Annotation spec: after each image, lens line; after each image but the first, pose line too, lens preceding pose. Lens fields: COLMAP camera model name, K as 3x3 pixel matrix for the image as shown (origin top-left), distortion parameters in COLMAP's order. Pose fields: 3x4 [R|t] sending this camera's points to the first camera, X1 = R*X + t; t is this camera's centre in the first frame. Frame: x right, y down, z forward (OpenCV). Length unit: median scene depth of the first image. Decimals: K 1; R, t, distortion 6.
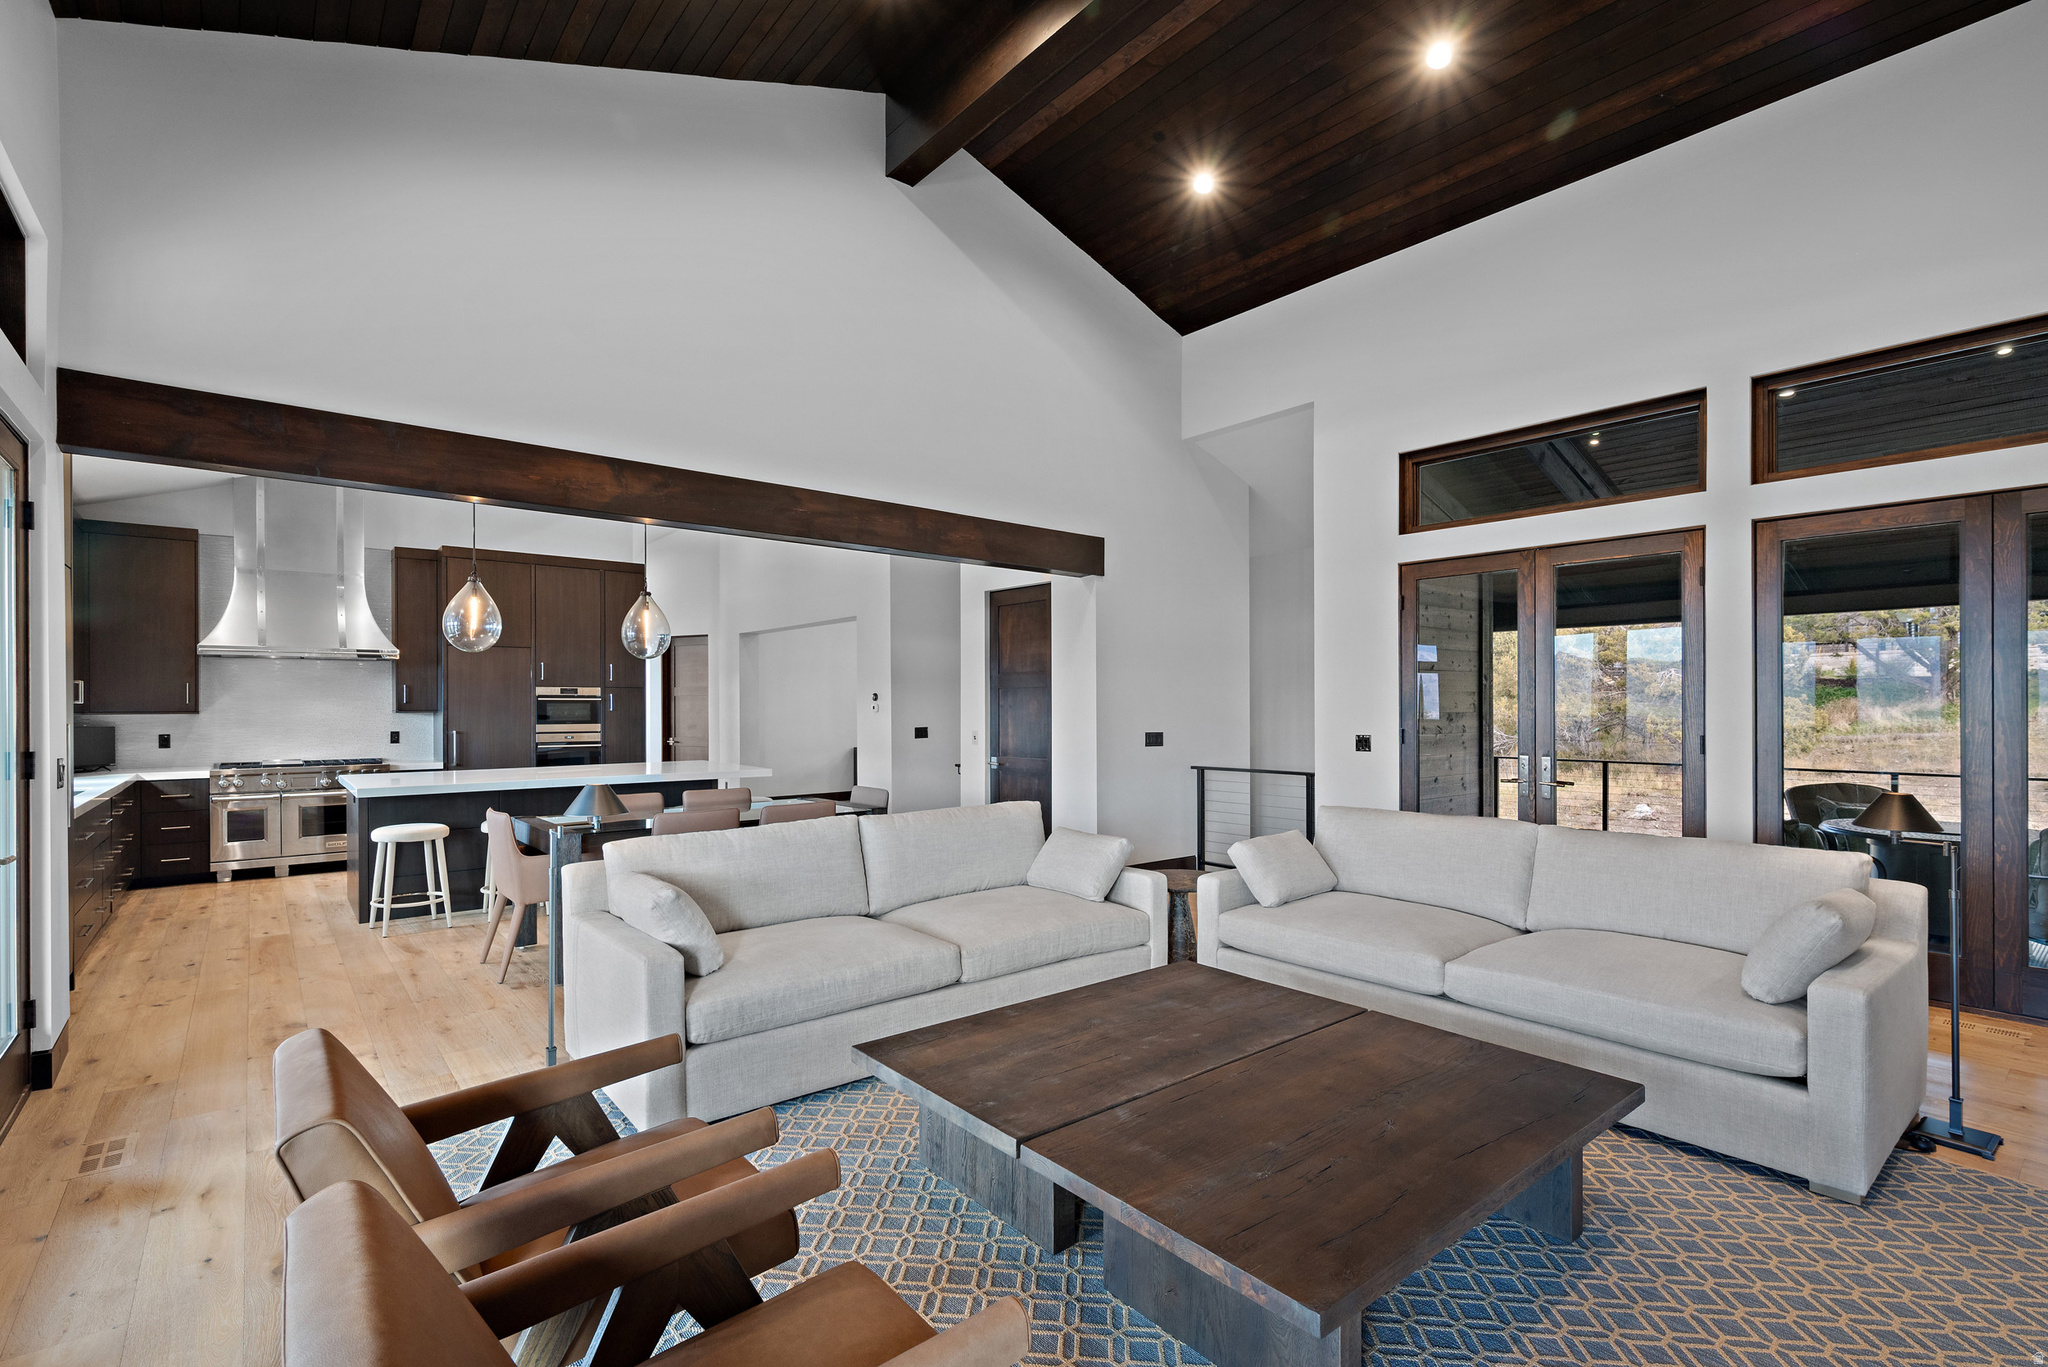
lens RADIAL K [[950.1, 0, 1034.6], [0, 950.1, 698.8], [0, 0, 1]] dist [-0.003622, -0.000740]
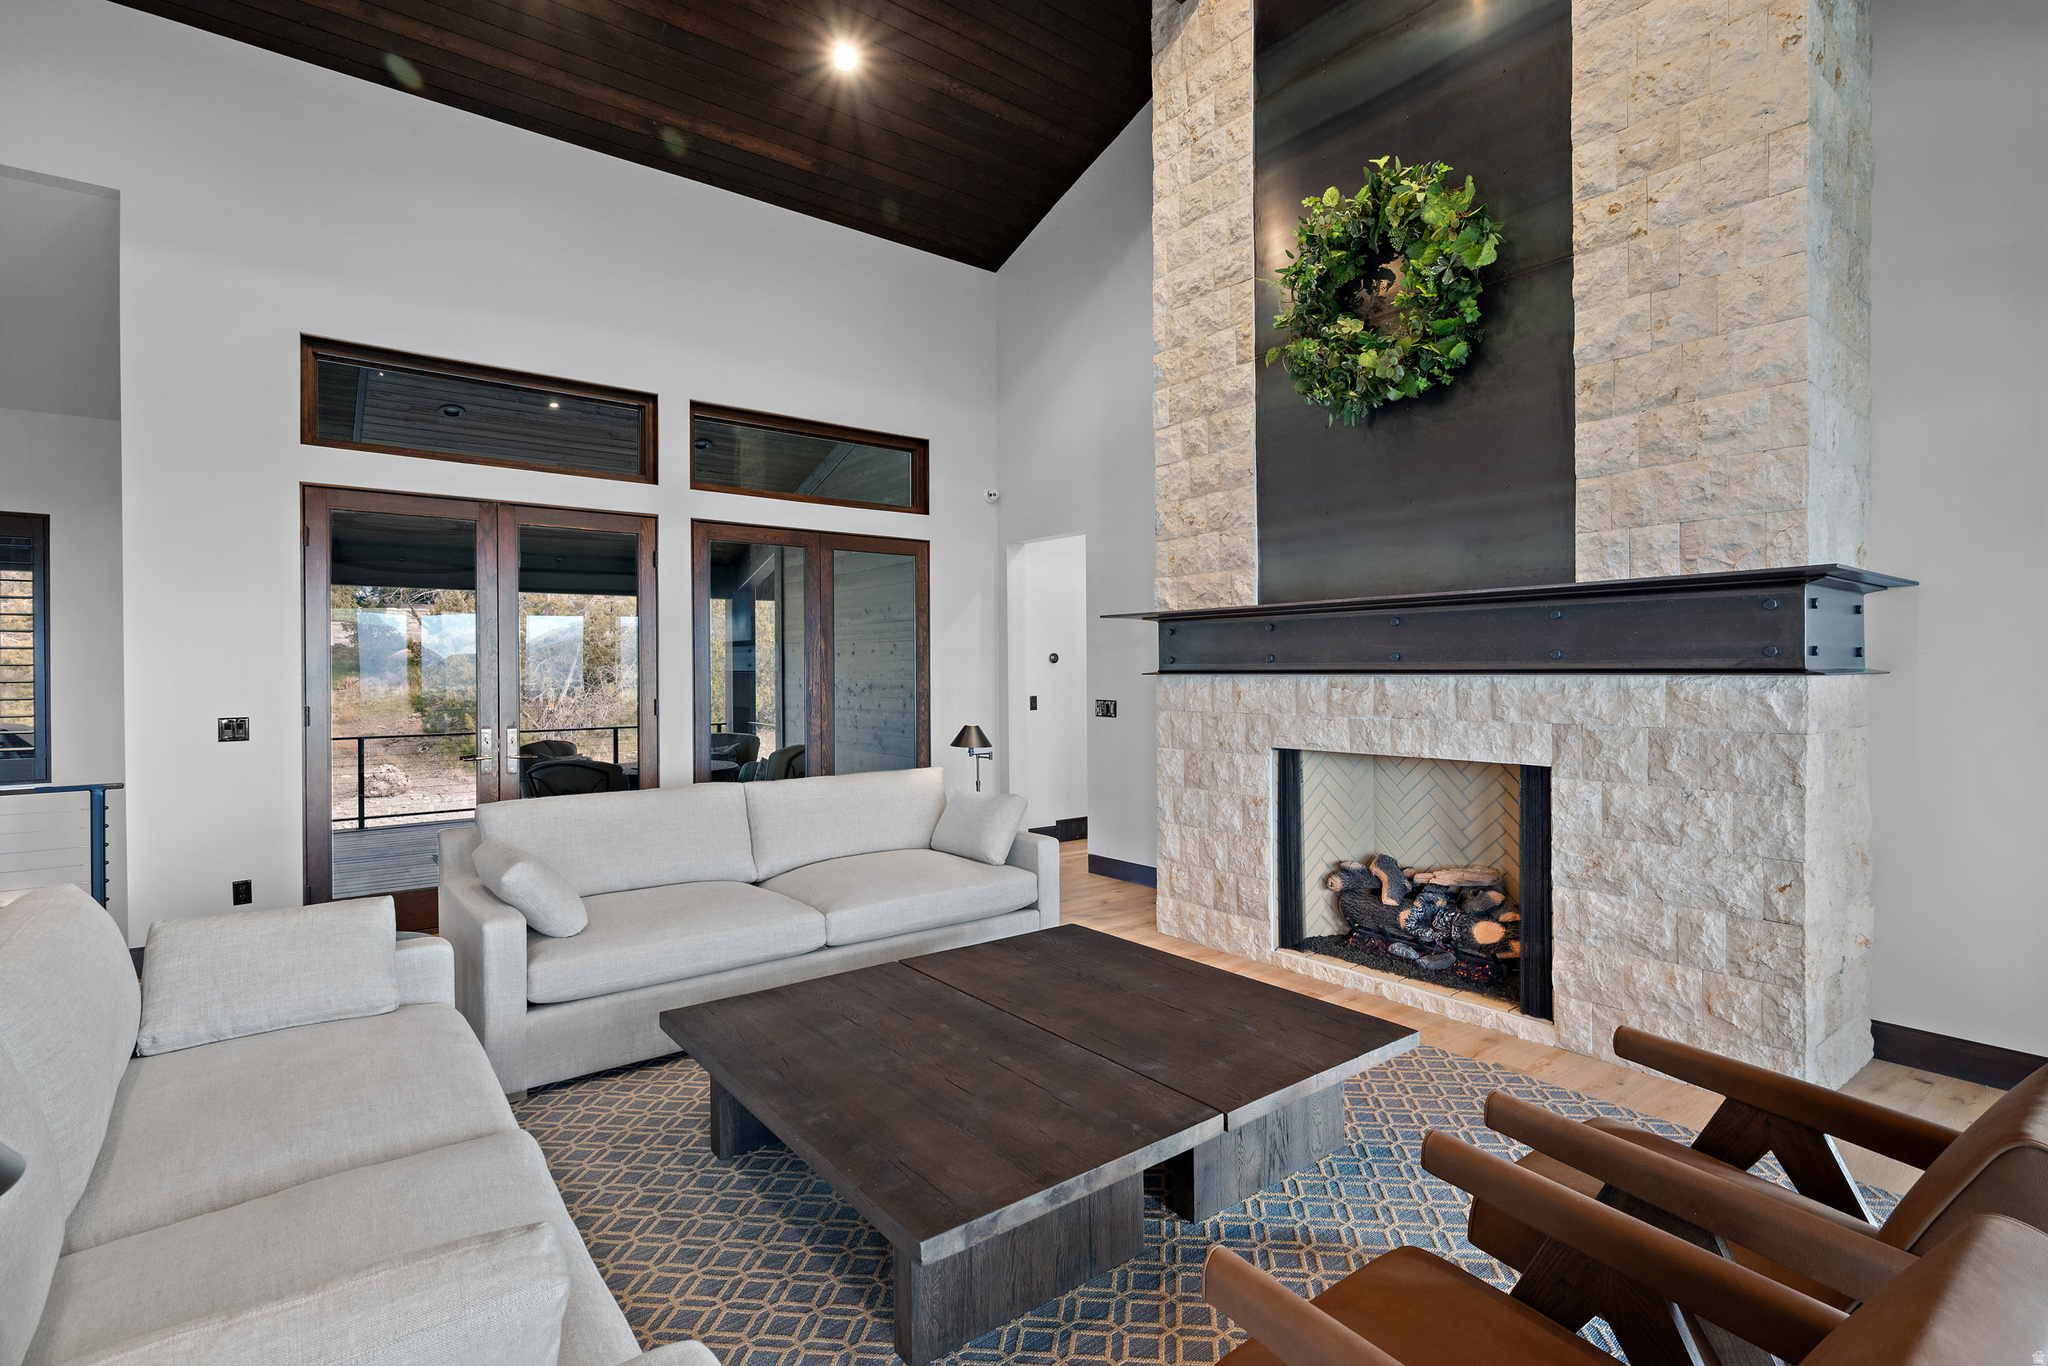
lens RADIAL K [[950.1, 0, 1038.5], [0, 950.1, 671.7], [0, 0, 1]] dist [-0.003622, -0.000740]
pose [[0.021775, -0.000525, 0.999763, -0.379105], [-0.000260, 1.000000, 0.000531, 0.005187], [-0.999763, -0.000271, 0.021775, 0.452202]]
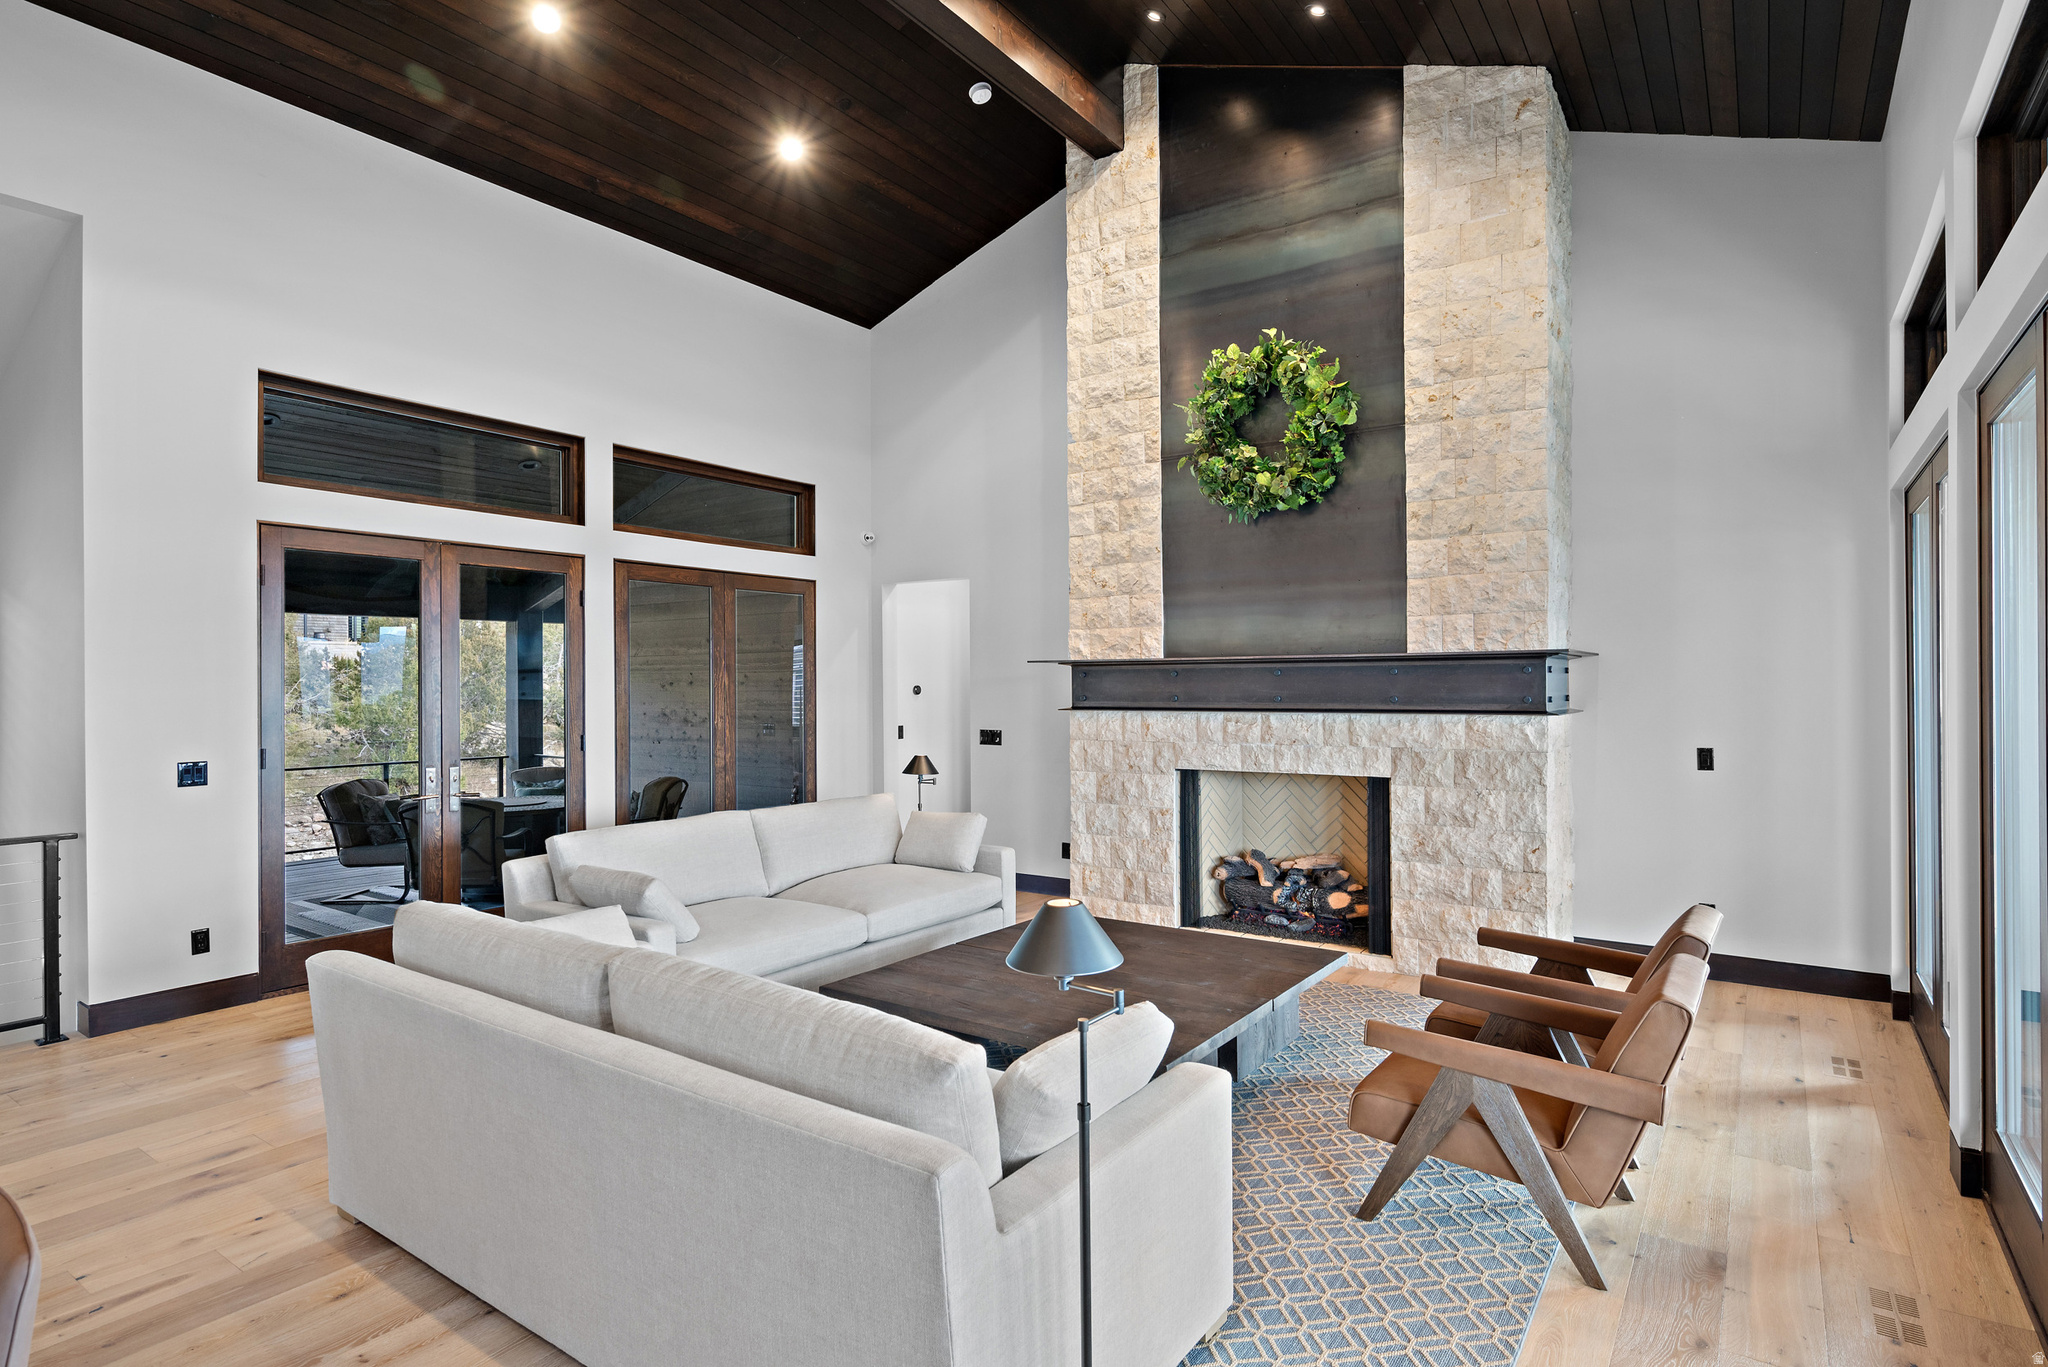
lens RADIAL K [[1025.7, 0, 1038.2], [0, 1025.7, 683.0], [0, 0, 1]] dist [-0.009159, 0.000782]
pose [[-0.268471, 0.005490, 0.963272, -0.584047], [0.000108, 0.999984, -0.005669, -0.015302], [-0.963288, -0.001418, -0.268467, 0.701711]]
